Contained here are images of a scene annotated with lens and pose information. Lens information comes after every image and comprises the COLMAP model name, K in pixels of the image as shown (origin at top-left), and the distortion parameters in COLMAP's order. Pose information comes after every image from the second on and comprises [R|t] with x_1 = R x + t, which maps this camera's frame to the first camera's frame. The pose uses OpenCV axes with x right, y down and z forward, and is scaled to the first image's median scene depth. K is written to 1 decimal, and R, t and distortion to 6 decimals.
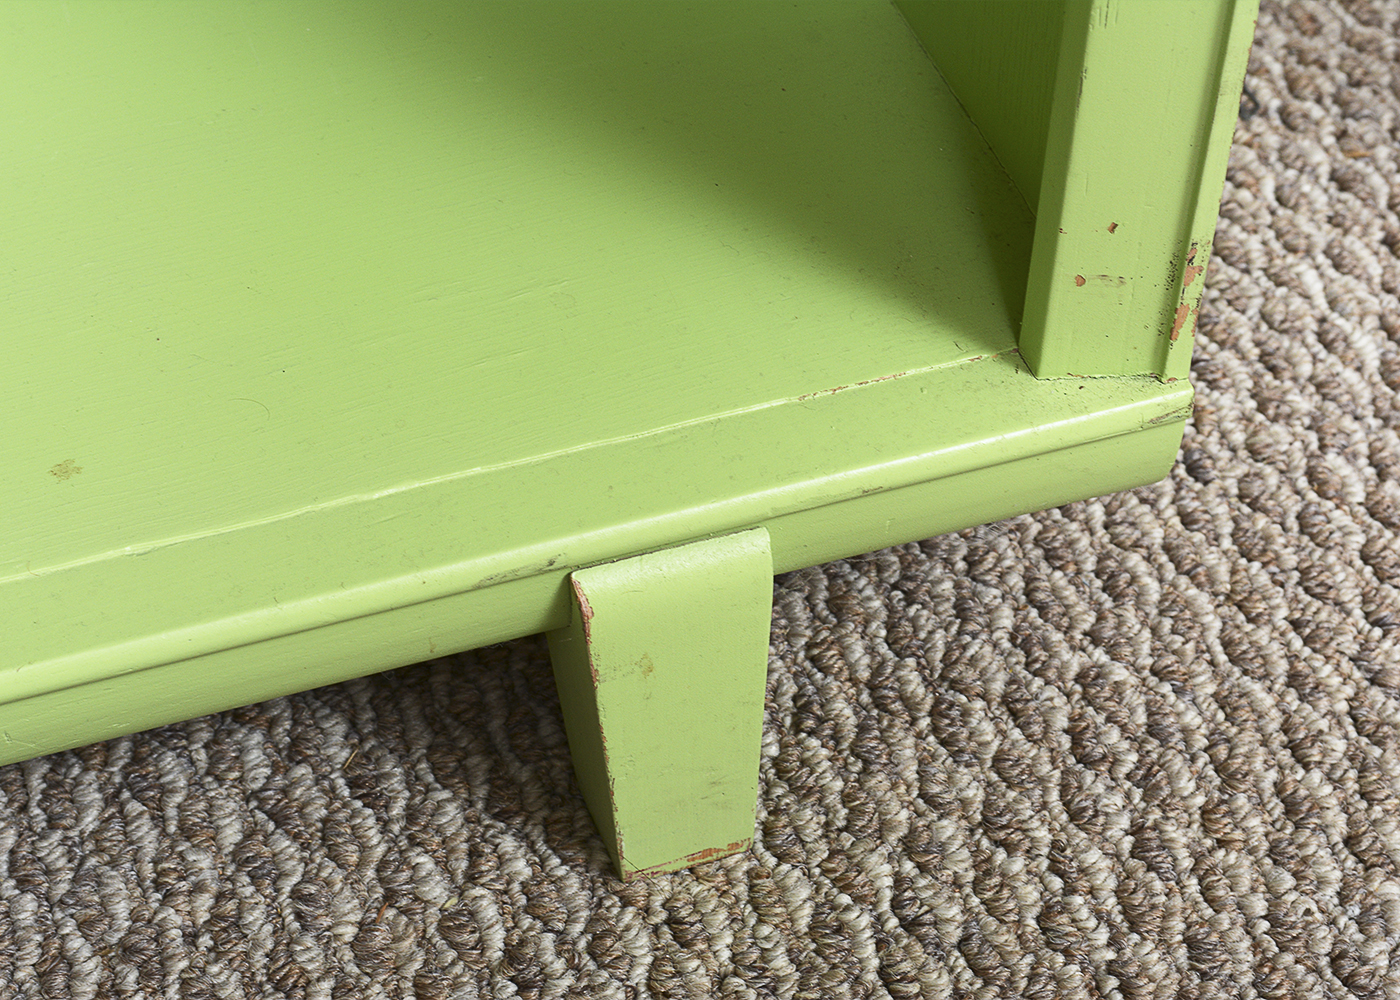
lens RADIAL K [[2645.8, 0, 699.8], [0, 2645.8, 503.1], [0, 0, 1]] dist [0.012958, 0.000000]
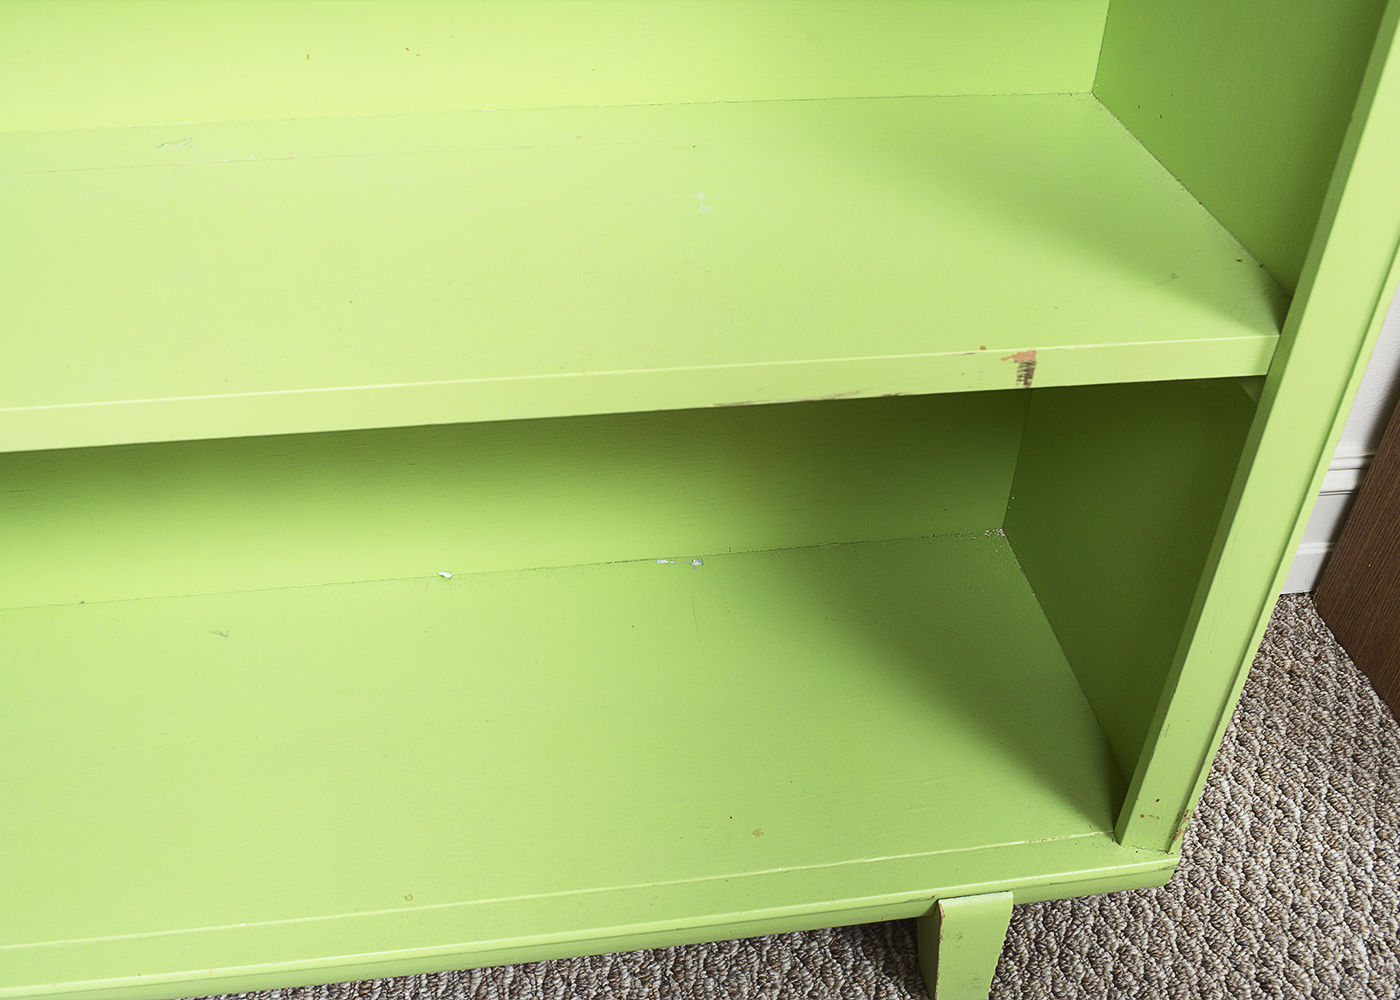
lens RADIAL K [[1318.3, 0, 704.1], [0, 1318.3, 503.6], [0, 0, 1]] dist [-0.071474, 0.000000]
pose [[0.981851, 0.120237, -0.146667, -0.118963], [-0.138902, 0.982454, -0.124456, -0.149272], [0.129129, 0.142570, 0.981325, -0.340743]]
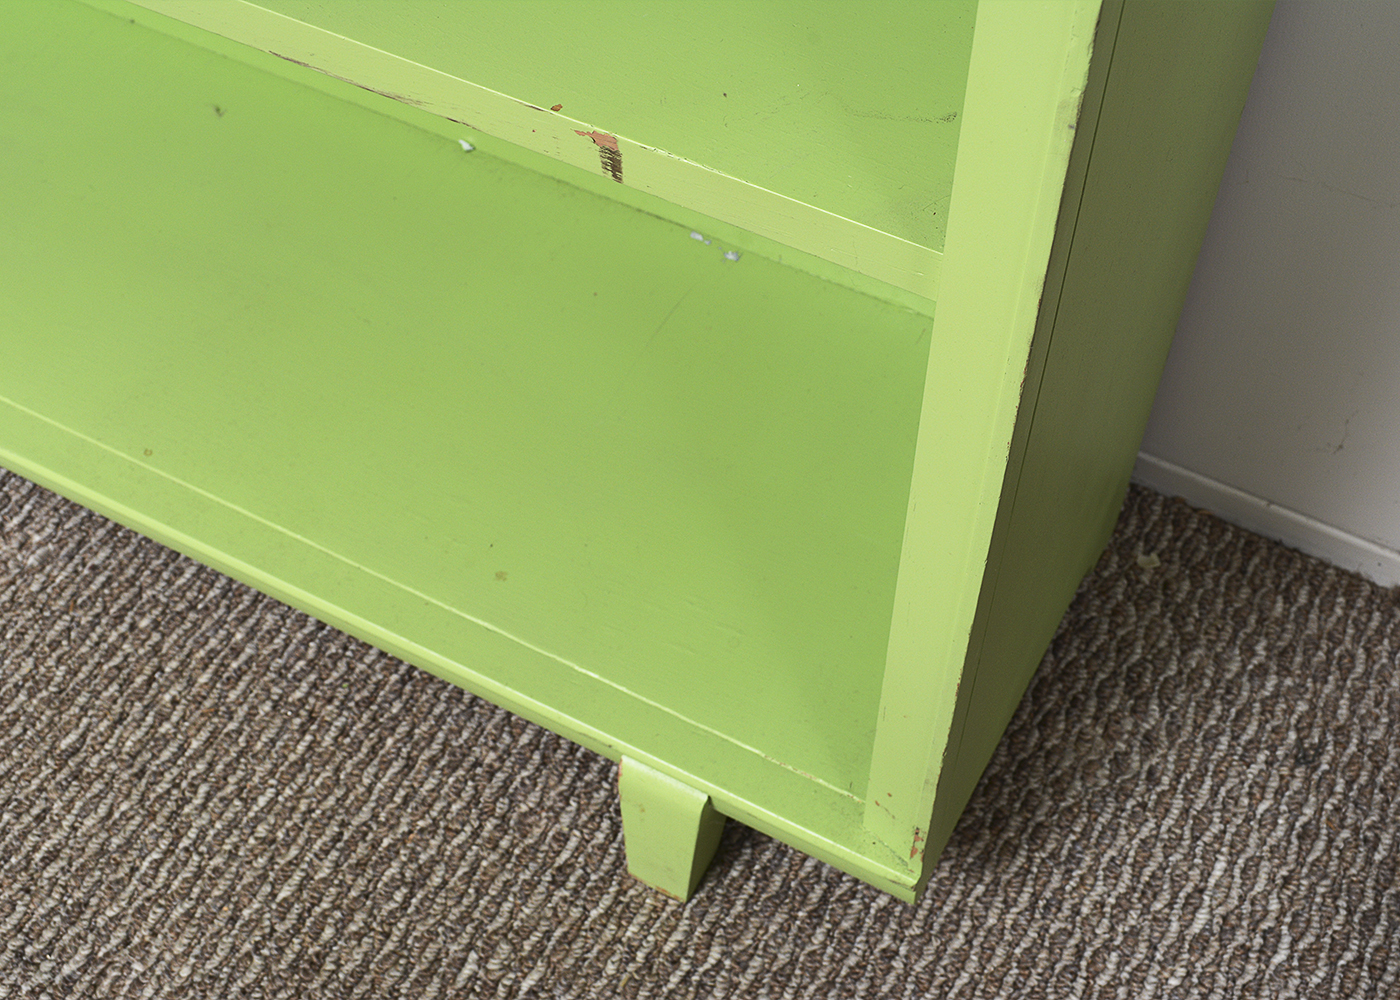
lens RADIAL K [[1757.2, 0, 702.2], [0, 1757.2, 503.5], [0, 0, 1]] dist [-0.037972, 0.000000]
pose [[0.674967, 0.577467, -0.459294, 0.466107], [-0.514637, 0.814517, 0.267789, -0.485843], [0.528742, 0.055621, 0.846958, -0.164820]]
